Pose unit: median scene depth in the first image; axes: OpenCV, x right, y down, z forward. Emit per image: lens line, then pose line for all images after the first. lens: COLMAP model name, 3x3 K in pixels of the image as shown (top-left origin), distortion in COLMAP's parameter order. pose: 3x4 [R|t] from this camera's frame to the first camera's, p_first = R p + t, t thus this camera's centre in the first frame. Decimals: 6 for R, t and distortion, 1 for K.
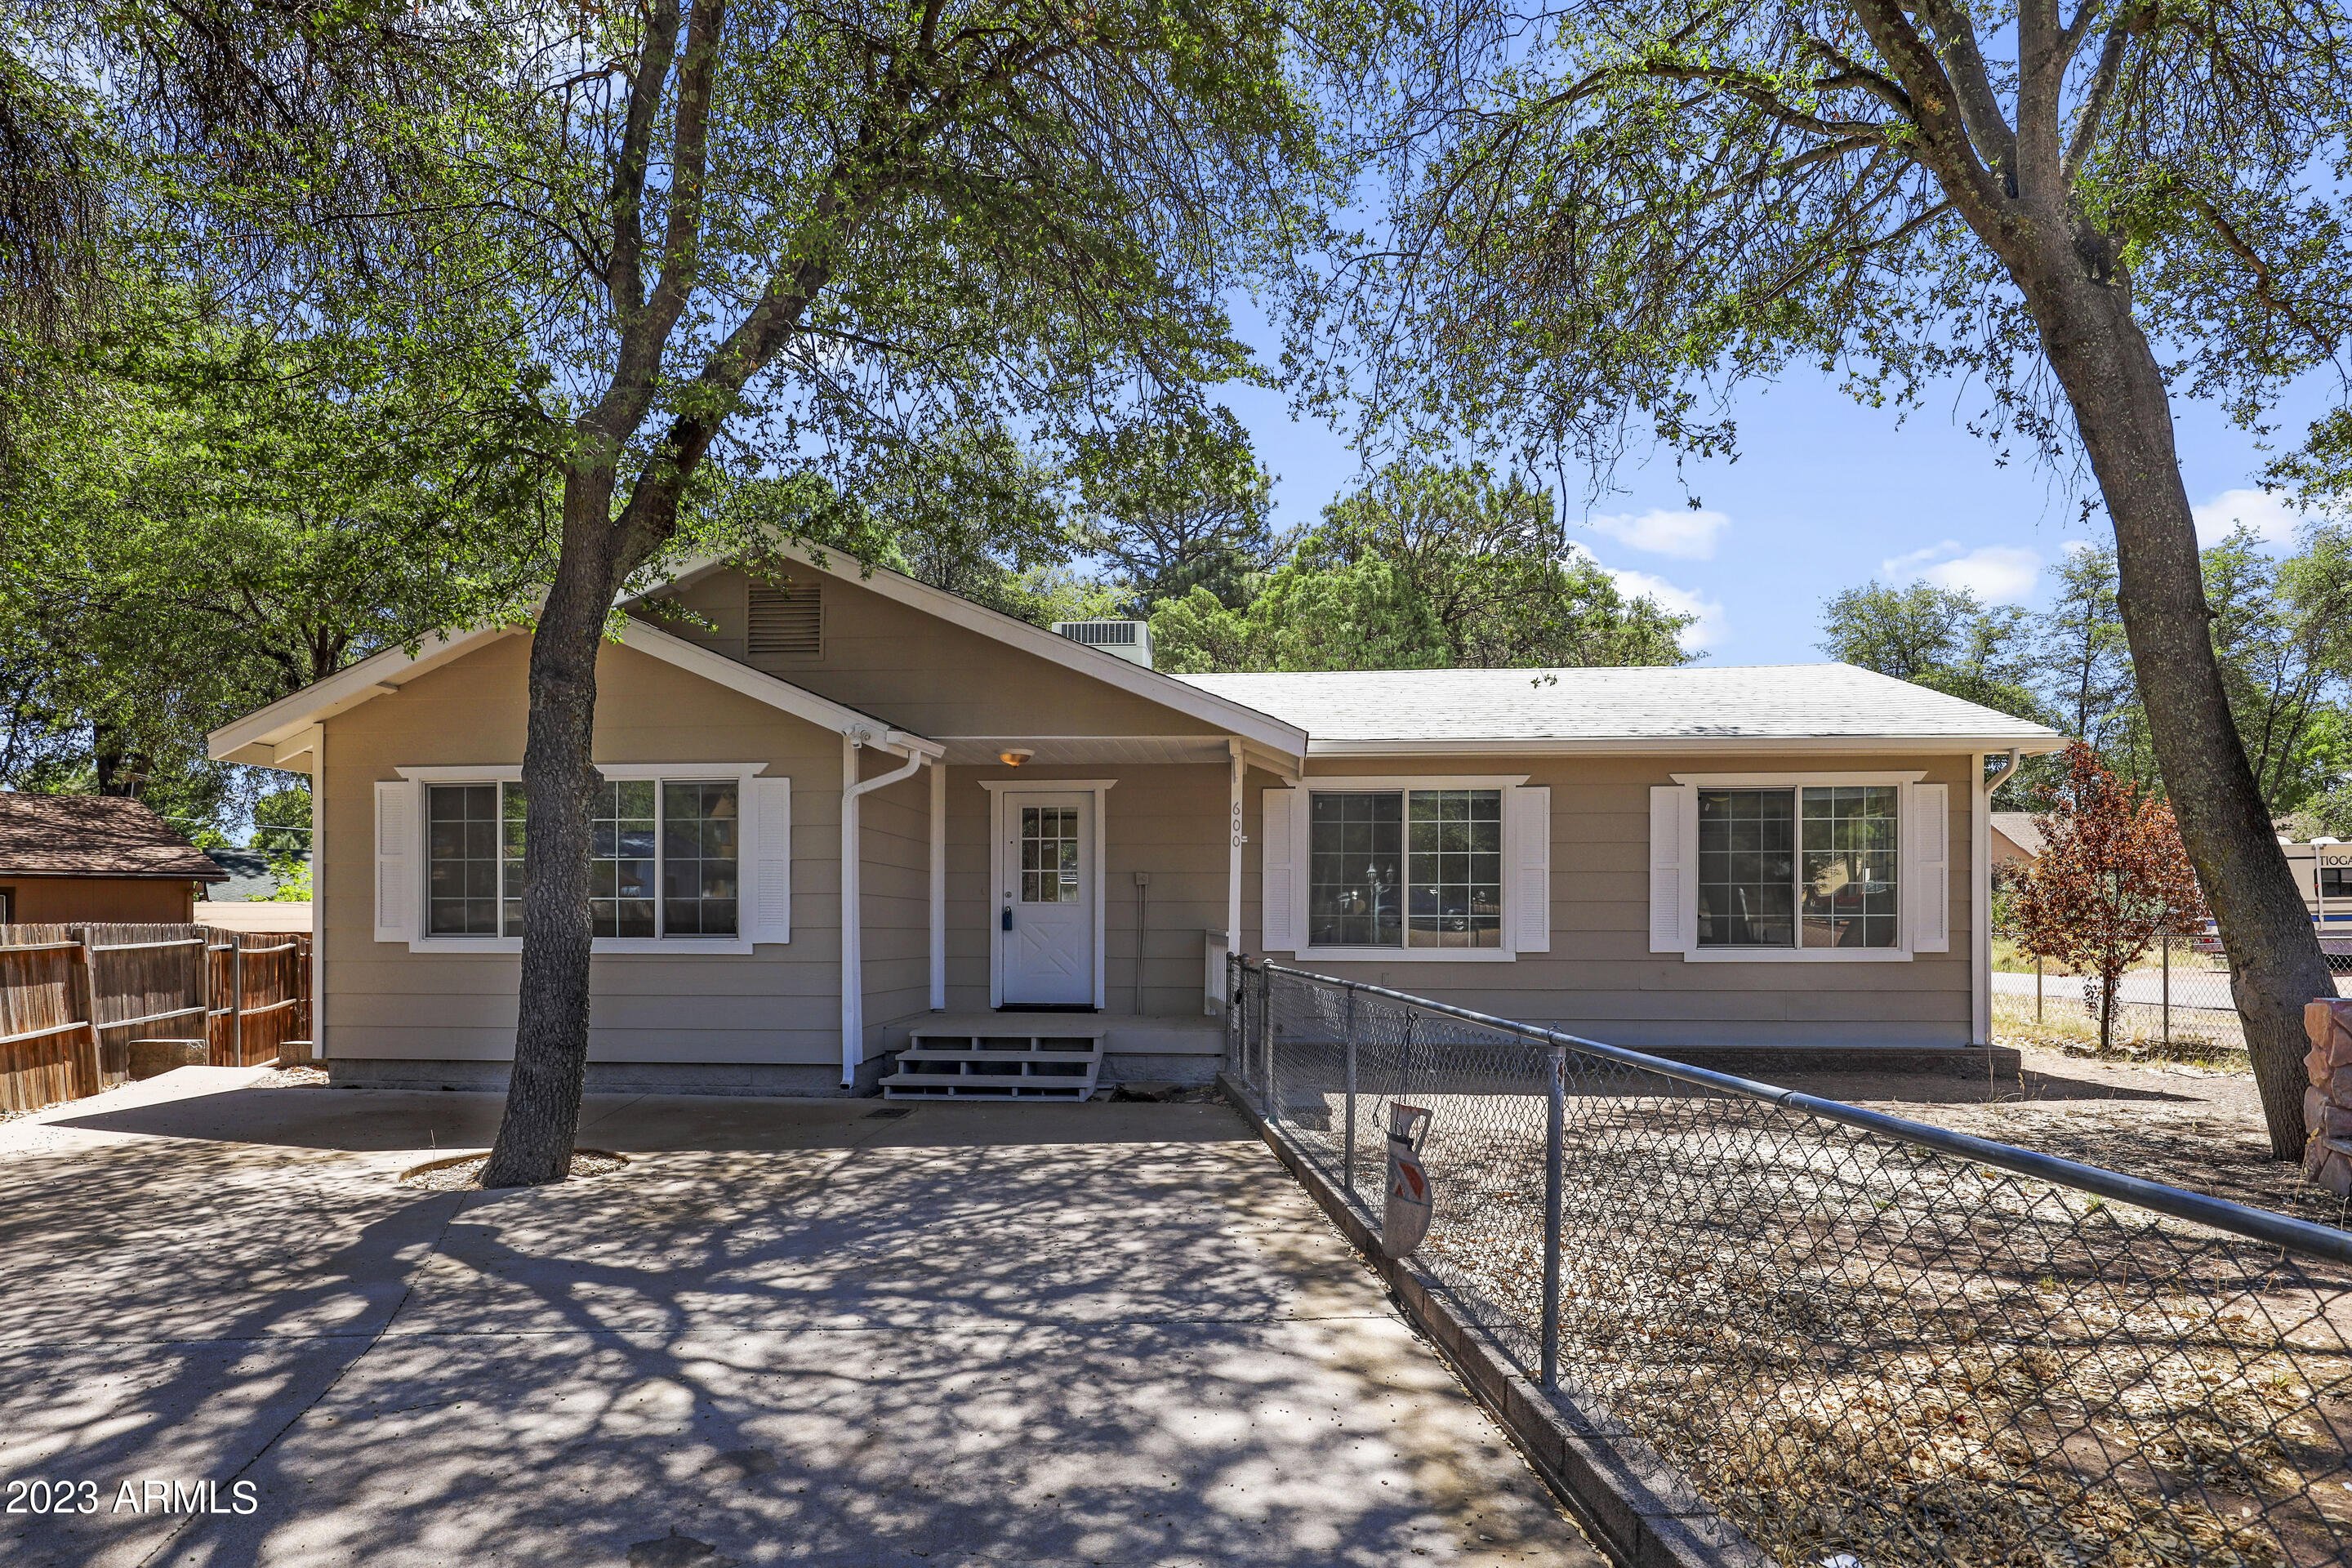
lens RADIAL K [[1277.8, 0, 1178.2], [0, 1277.8, 744.6], [0, 0, 1]] dist [-0.000087, 0.000915]
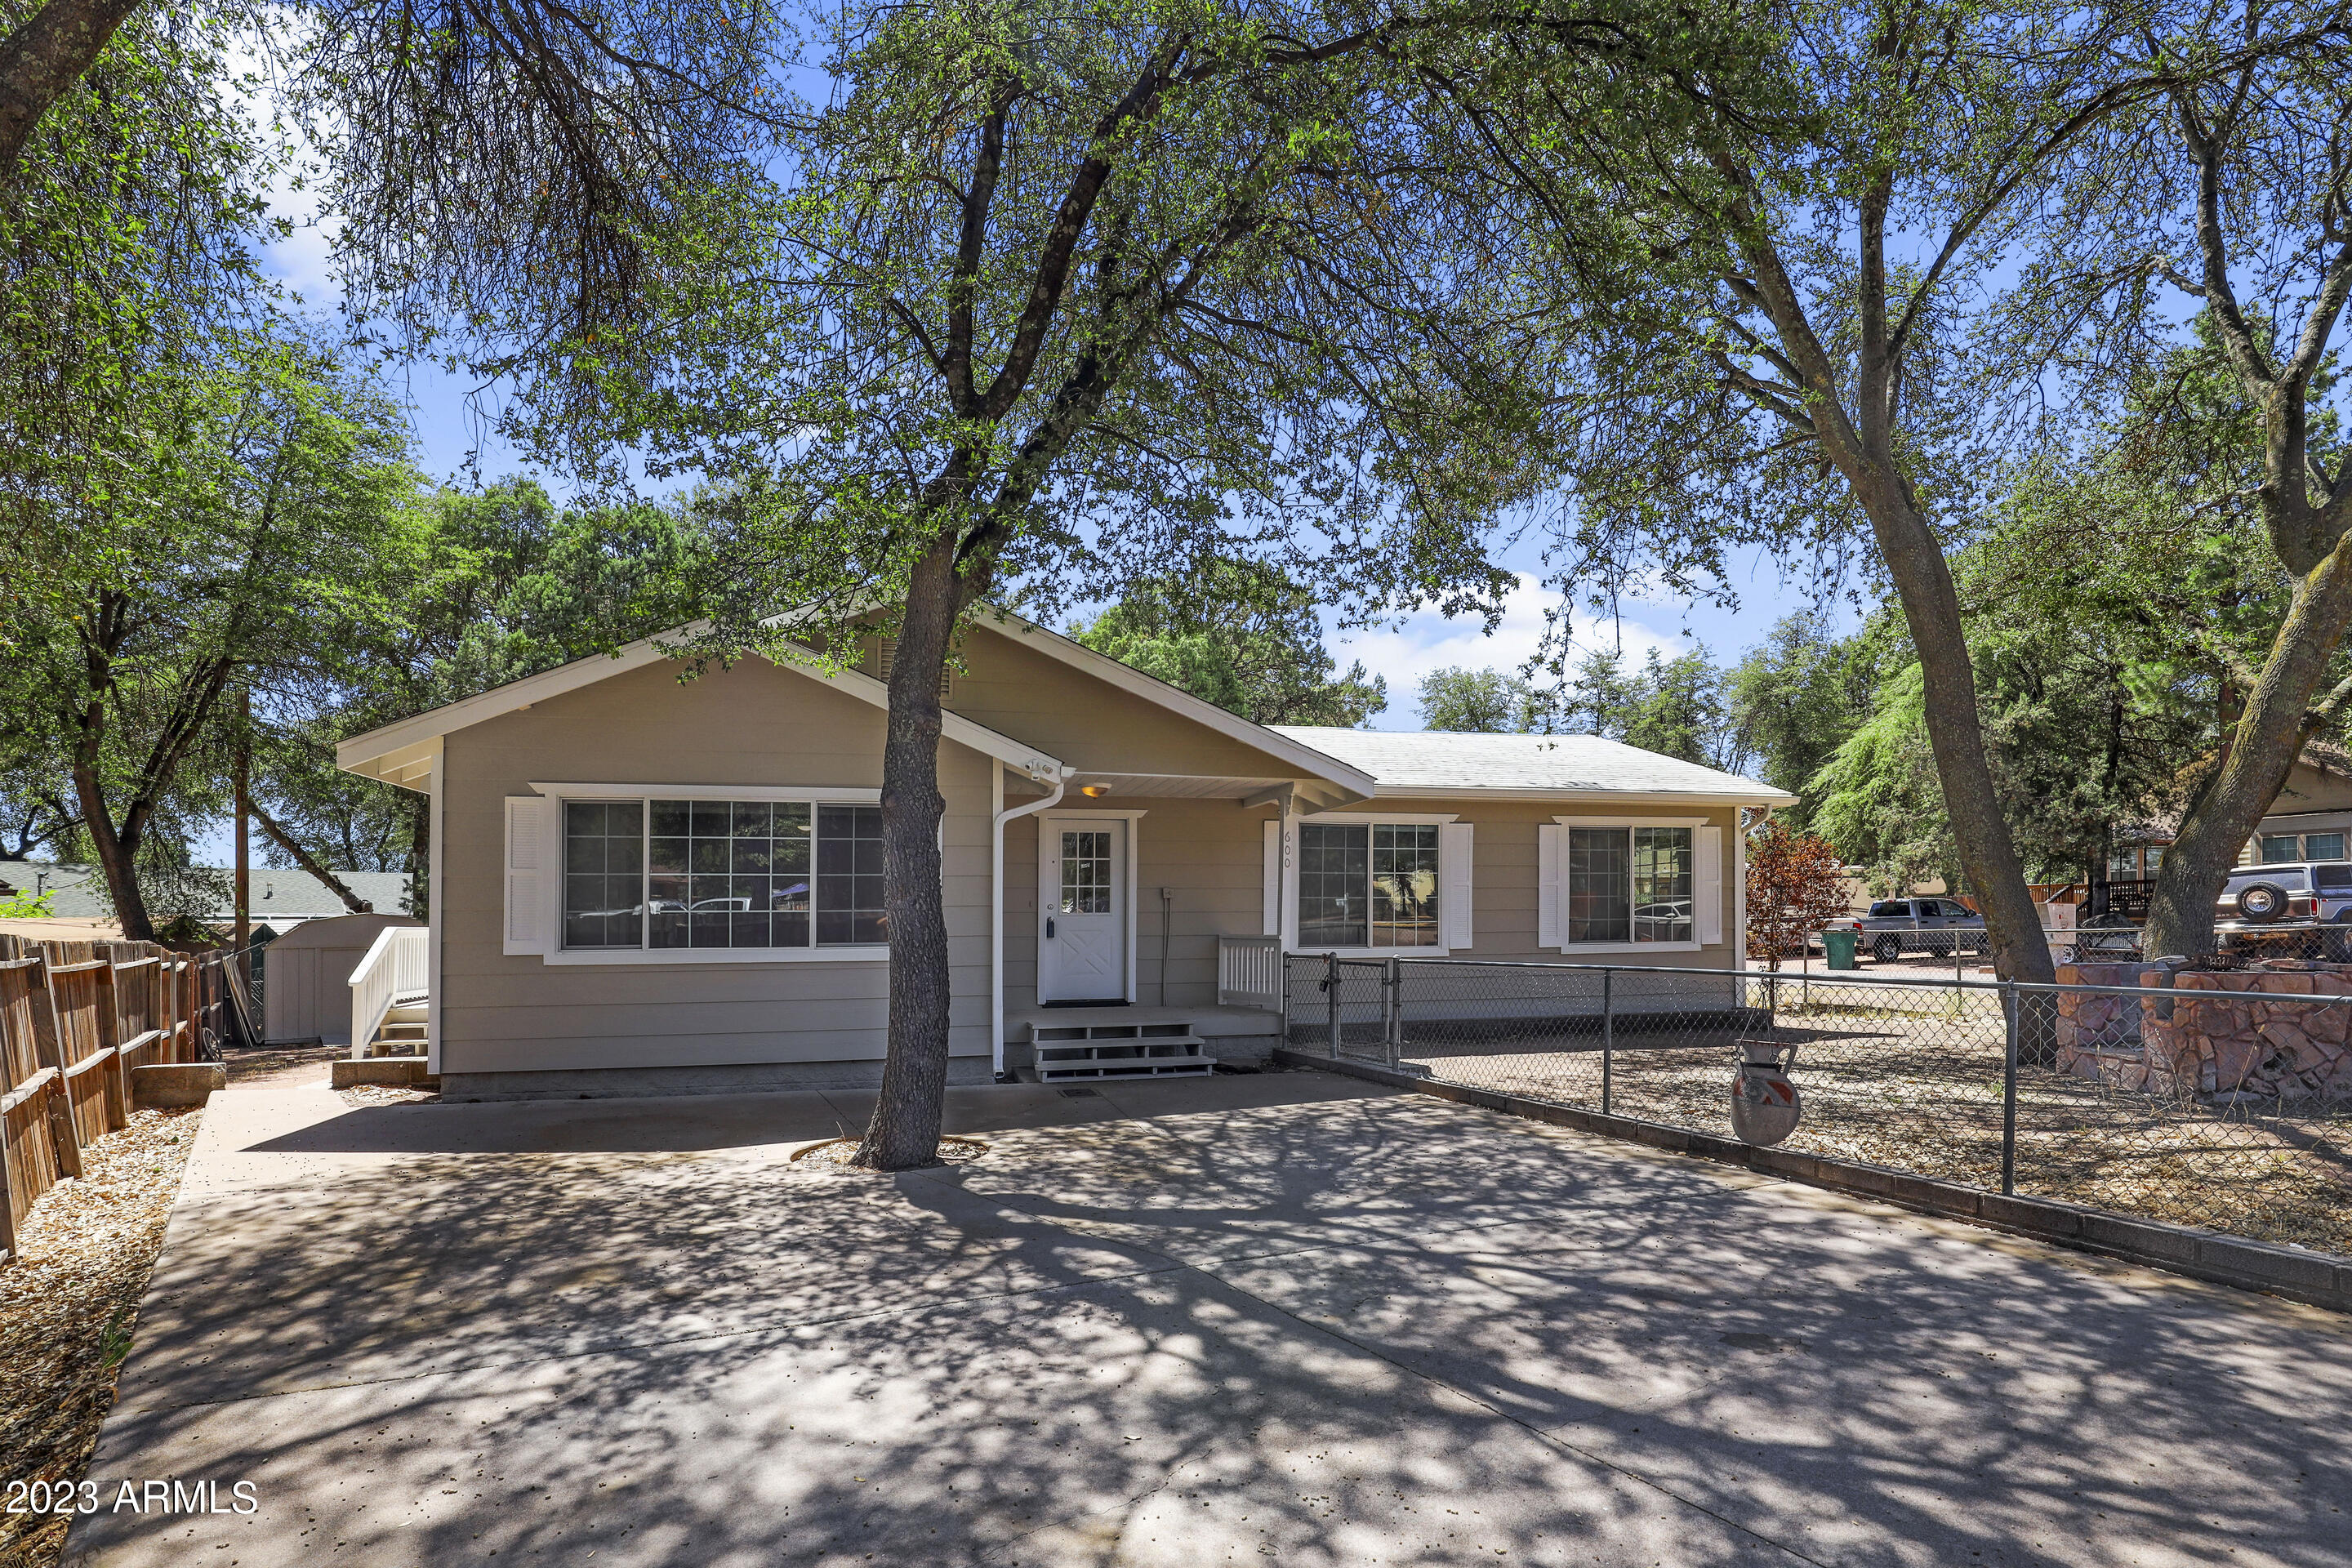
lens RADIAL K [[1124.7, 0, 1176.0], [0, 1124.7, 784.0], [0, 0, 1]] dist [-0.018910, -0.000133]
pose [[0.951639, 0.030504, 0.305701, -0.358586], [-0.032979, 0.999452, 0.002934, -0.000683], [-0.305444, -0.012874, 0.952123, -0.004411]]
